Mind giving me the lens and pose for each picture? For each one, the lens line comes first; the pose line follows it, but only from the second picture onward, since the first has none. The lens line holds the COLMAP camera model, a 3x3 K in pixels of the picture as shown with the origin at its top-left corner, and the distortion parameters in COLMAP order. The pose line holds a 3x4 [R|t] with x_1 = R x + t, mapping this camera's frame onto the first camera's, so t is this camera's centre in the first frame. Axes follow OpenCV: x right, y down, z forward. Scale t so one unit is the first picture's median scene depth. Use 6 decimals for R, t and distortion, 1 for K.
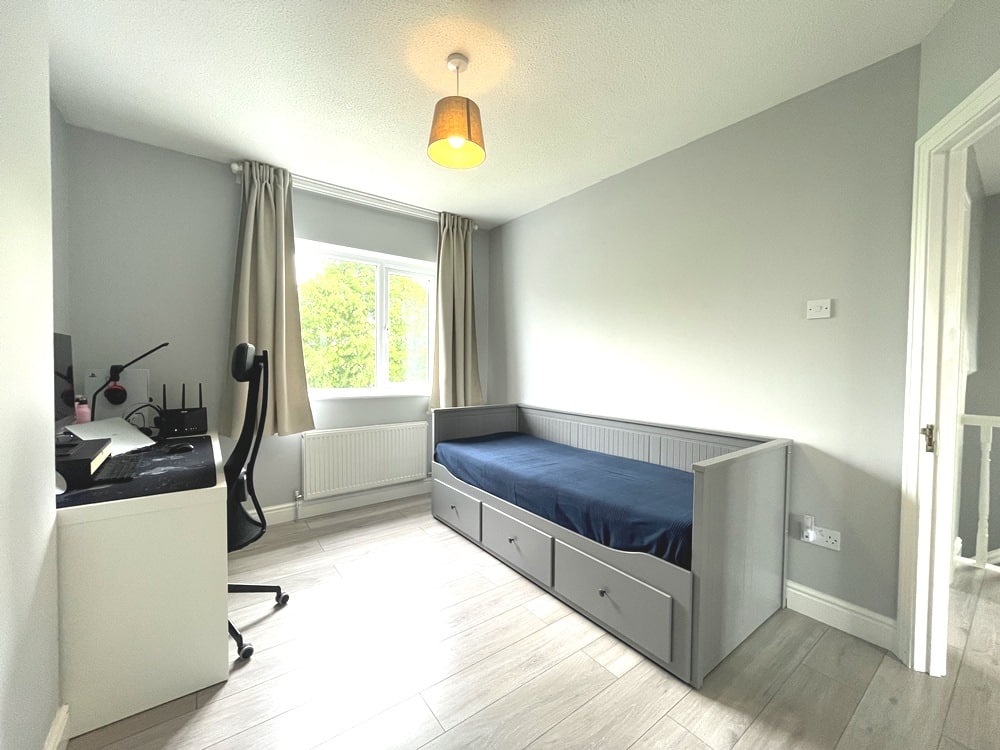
lens RADIAL K [[403.0, 0, 501.1], [0, 403.0, 370.6], [0, 0, 1]] dist [-0.004777, 0.000252]
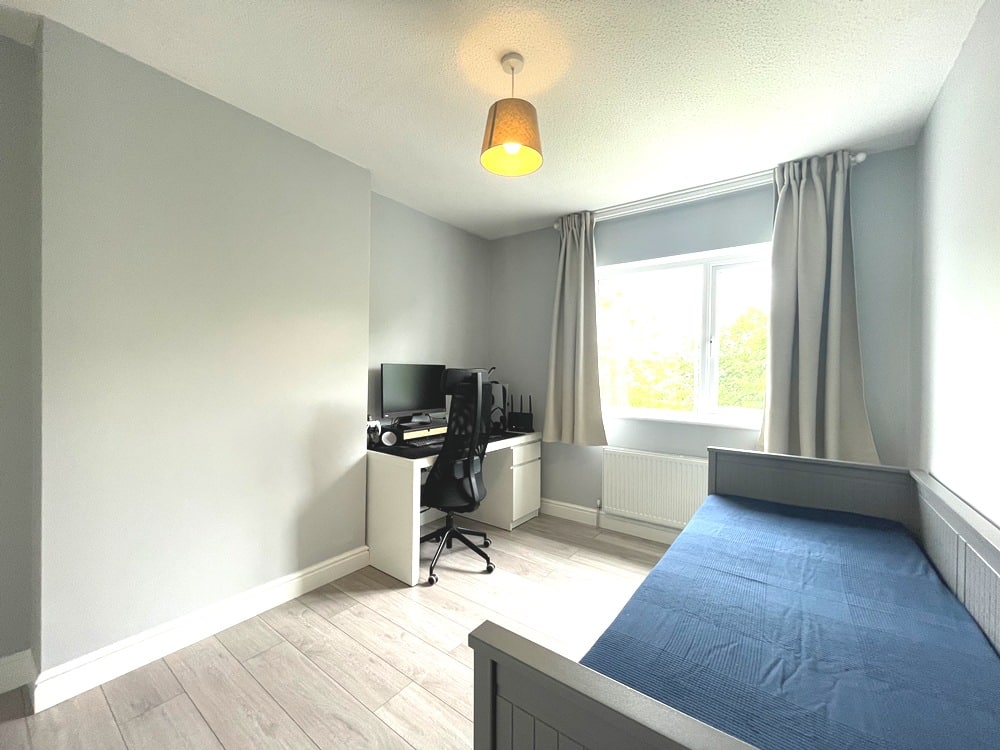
lens RADIAL K [[403.0, 0, 498.7], [0, 403.0, 375.8], [0, 0, 1]] dist [-0.004777, 0.000252]
pose [[0.285695, 0.009068, -0.958278, 0.468259], [-0.029244, 0.999572, 0.000740, -0.029104], [0.957874, 0.027812, 0.285838, 0.444198]]
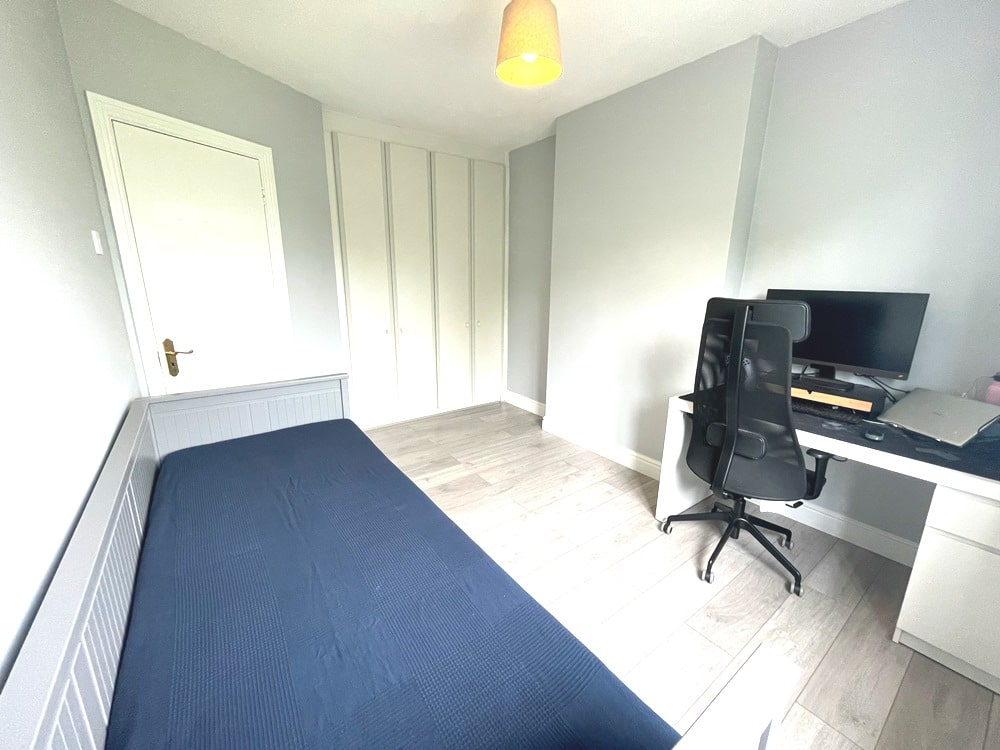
lens RADIAL K [[403.0, 0, 499.7], [0, 403.0, 378.8], [0, 0, 1]] dist [-0.004777, 0.000252]
pose [[-0.999718, -0.023541, 0.003221, -0.051217], [-0.021984, 0.967864, 0.250513, -0.045473], [-0.009015, 0.250372, -0.968108, 1.205097]]
